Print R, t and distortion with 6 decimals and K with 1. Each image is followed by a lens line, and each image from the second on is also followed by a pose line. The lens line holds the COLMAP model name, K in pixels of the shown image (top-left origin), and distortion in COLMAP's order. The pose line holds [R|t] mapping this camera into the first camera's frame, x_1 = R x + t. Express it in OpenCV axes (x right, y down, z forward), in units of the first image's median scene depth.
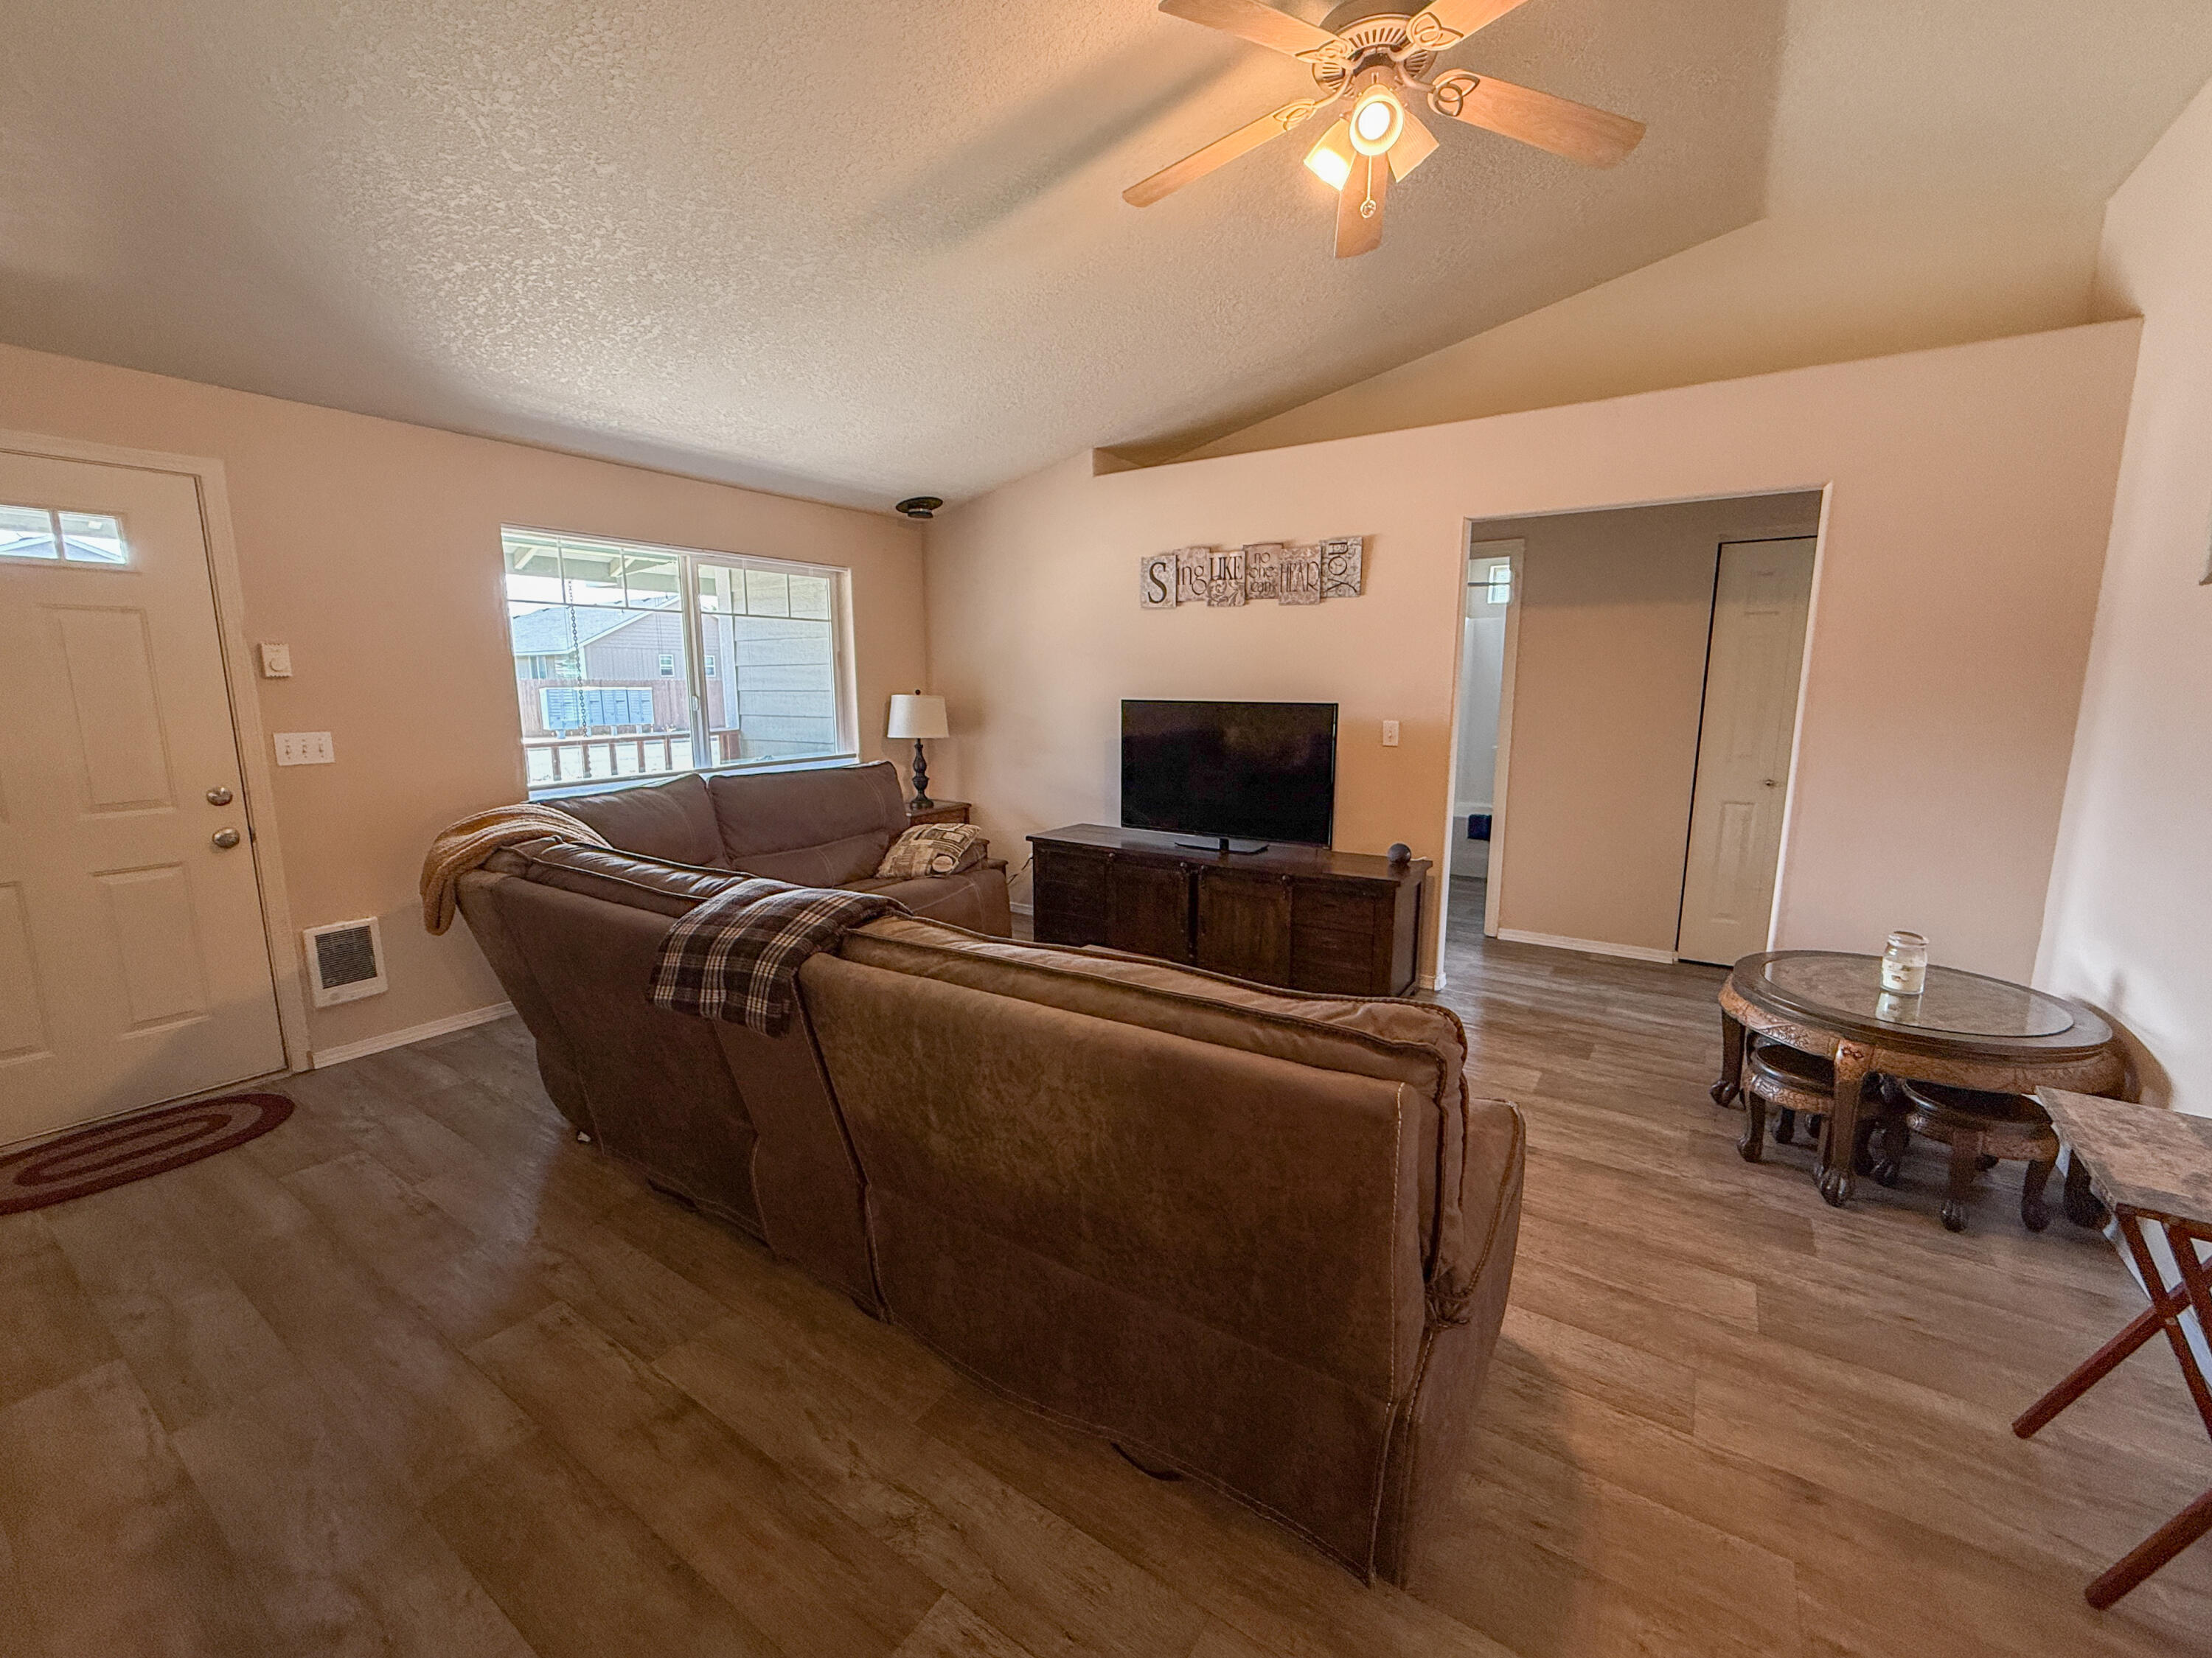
lens RADIAL K [[881.3, 0, 1106.0], [0, 881.3, 829.0], [0, 0, 1]] dist [0.000669, -0.000260]
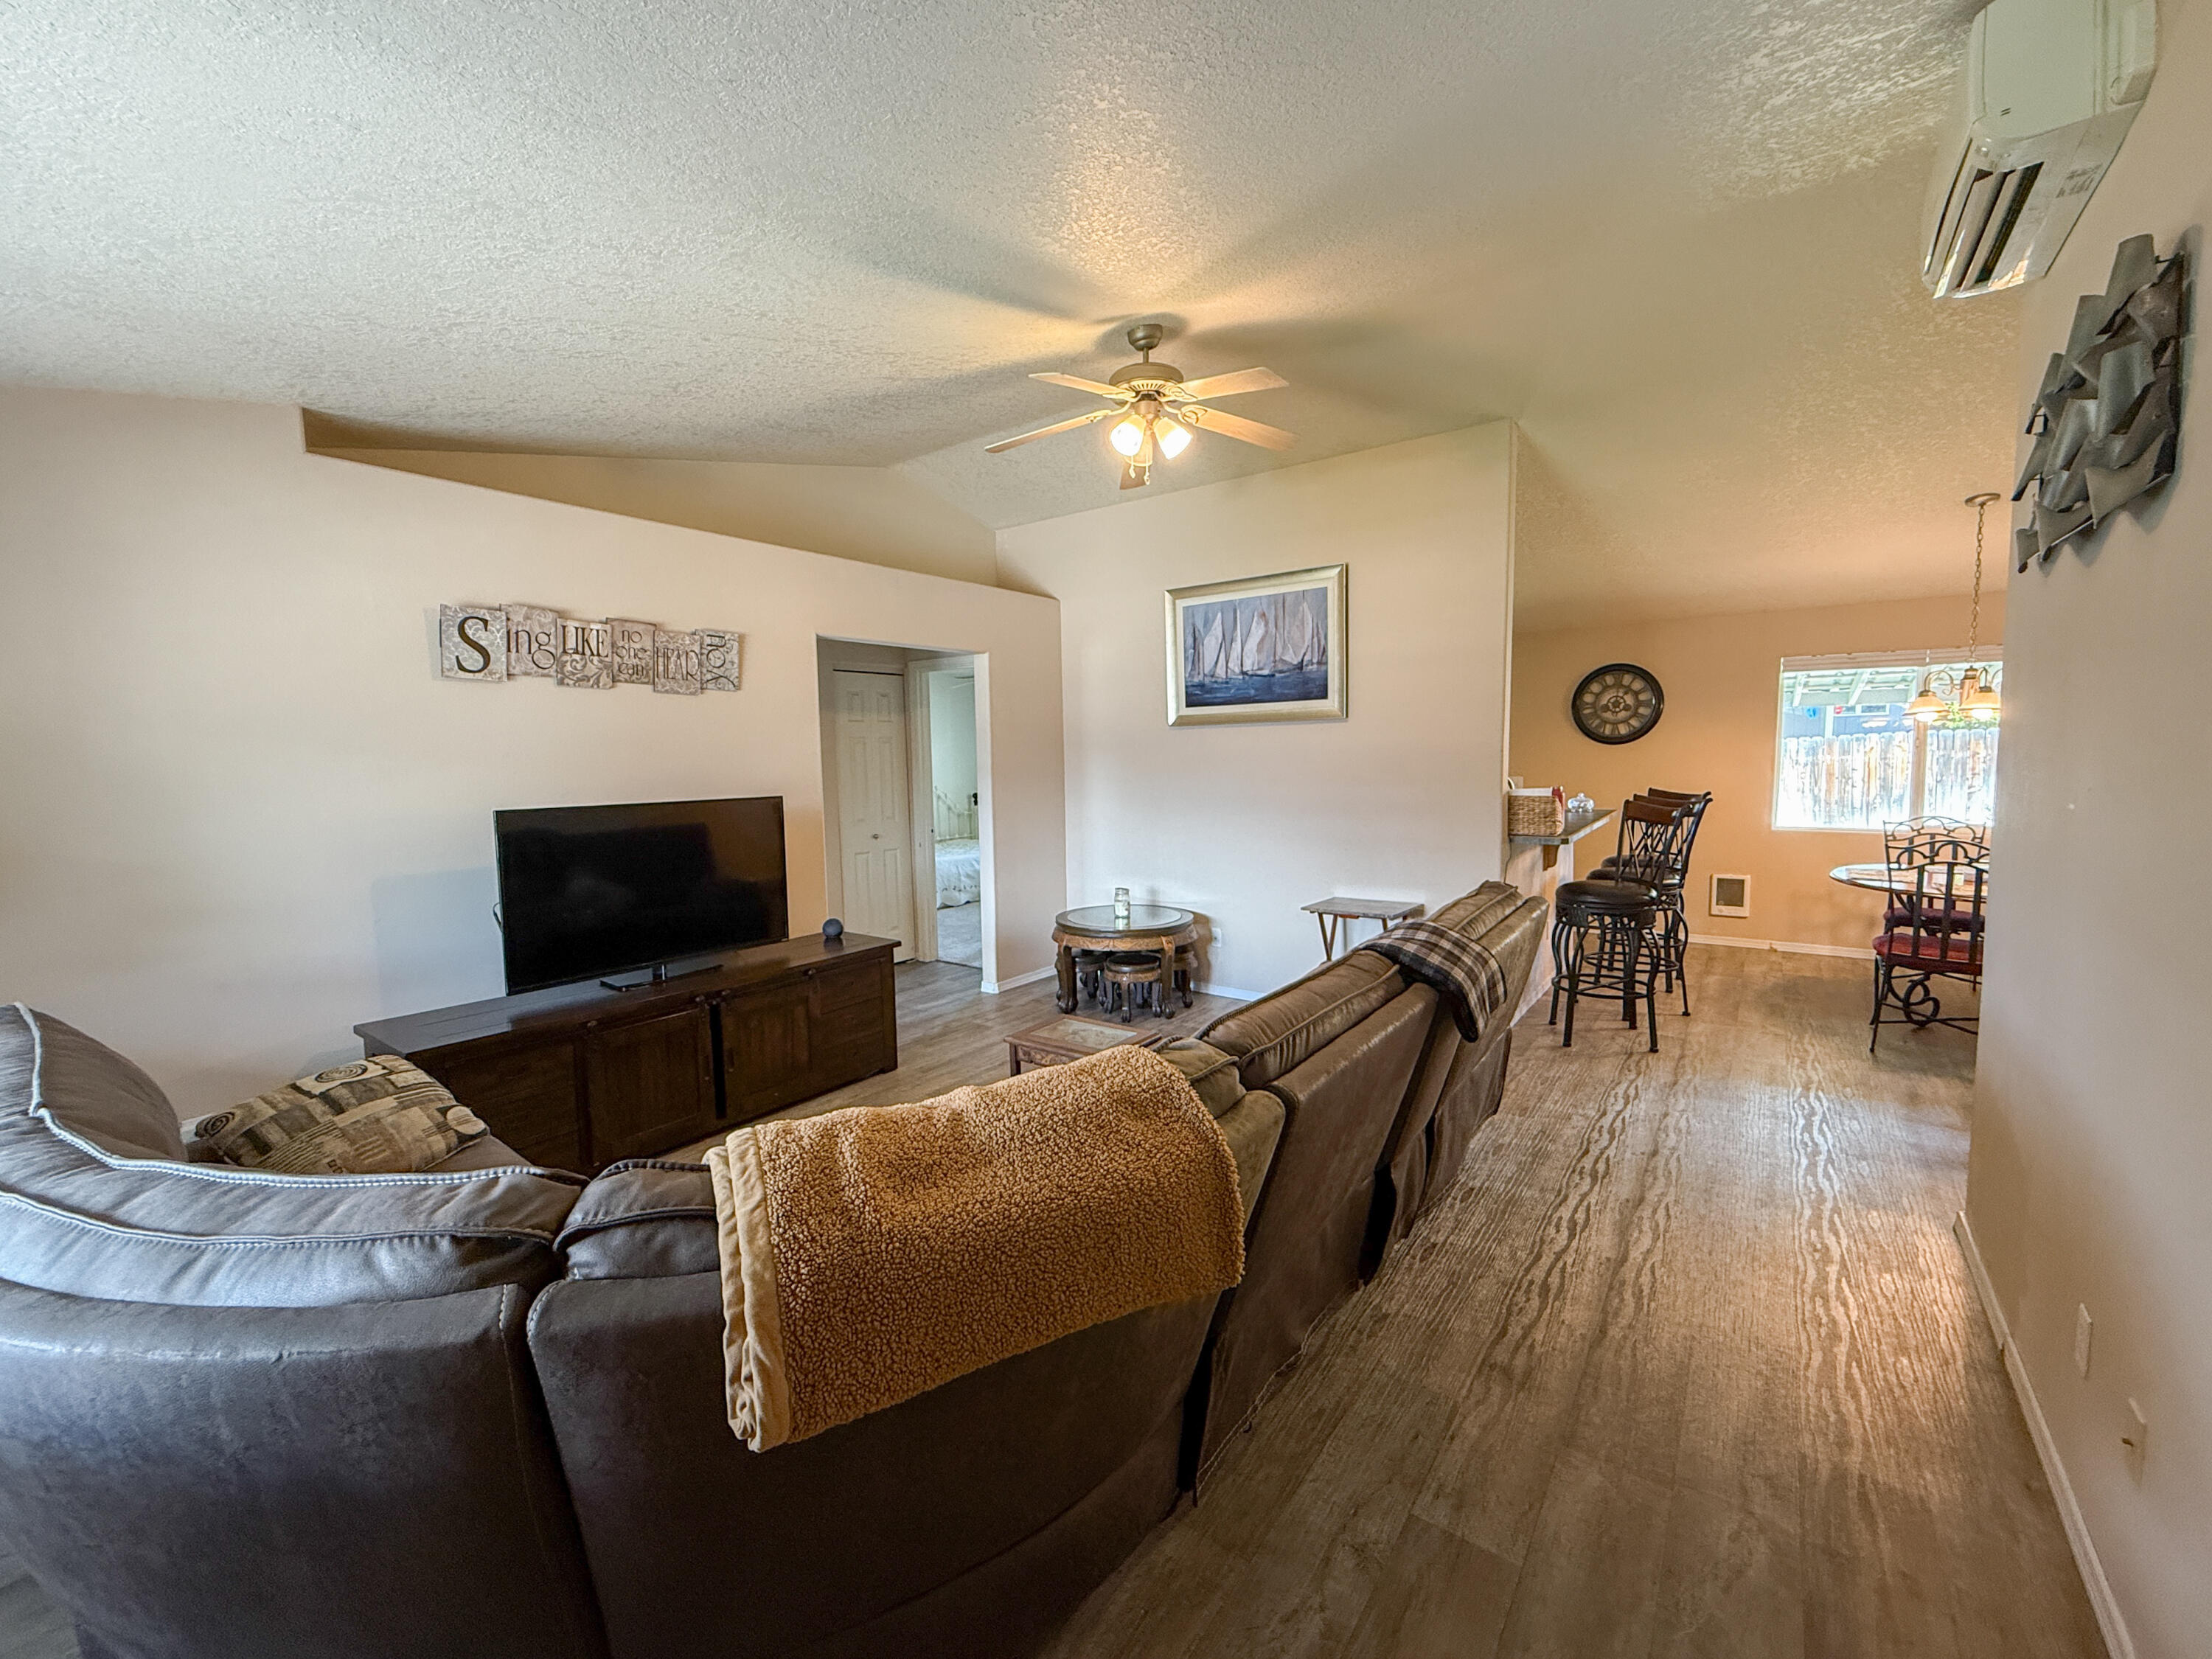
lens RADIAL K [[881.3, 0, 1106.0], [0, 881.3, 829.5], [0, 0, 1]] dist [0.000669, -0.000260]
pose [[0.059261, -0.086779, 0.994463, -0.677828], [0.186013, 0.979726, 0.074409, -0.102333], [-0.980759, 0.180574, 0.074202, 0.523284]]
